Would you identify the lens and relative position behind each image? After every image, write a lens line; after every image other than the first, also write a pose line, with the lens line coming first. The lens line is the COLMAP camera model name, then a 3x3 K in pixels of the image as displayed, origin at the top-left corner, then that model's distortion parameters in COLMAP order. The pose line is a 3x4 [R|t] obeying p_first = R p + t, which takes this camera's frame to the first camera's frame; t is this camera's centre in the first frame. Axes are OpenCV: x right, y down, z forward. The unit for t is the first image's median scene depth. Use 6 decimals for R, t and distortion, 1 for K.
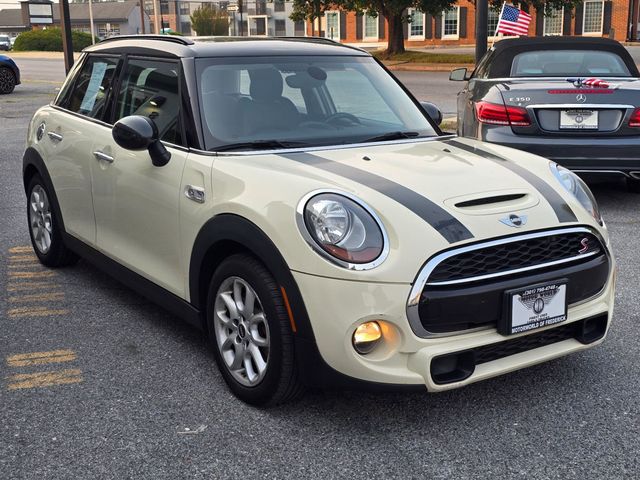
lens RADIAL K [[860.2, 0, 321.4], [0, 860.2, 239.3], [0, 0, 1]] dist [0.178214, -0.499126]
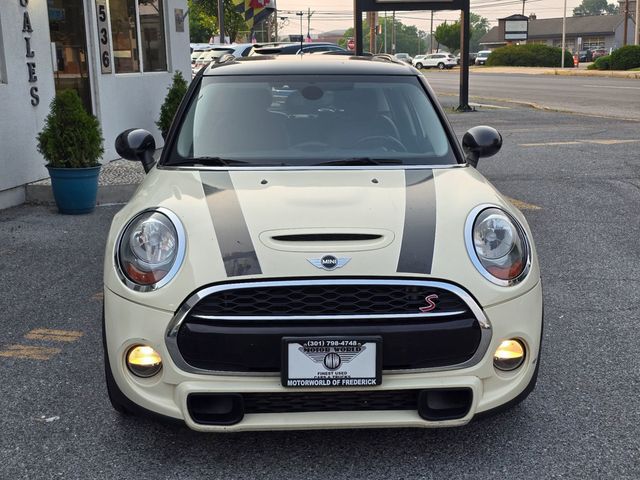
lens RADIAL K [[860.2, 0, 321.4], [0, 860.2, 239.3], [0, 0, 1]] dist [0.178214, -0.499126]
pose [[0.845210, 0.106484, -0.523719, 0.681761], [-0.114650, 0.993262, 0.016923, -0.059440], [0.521992, 0.045741, 0.851723, 0.241409]]
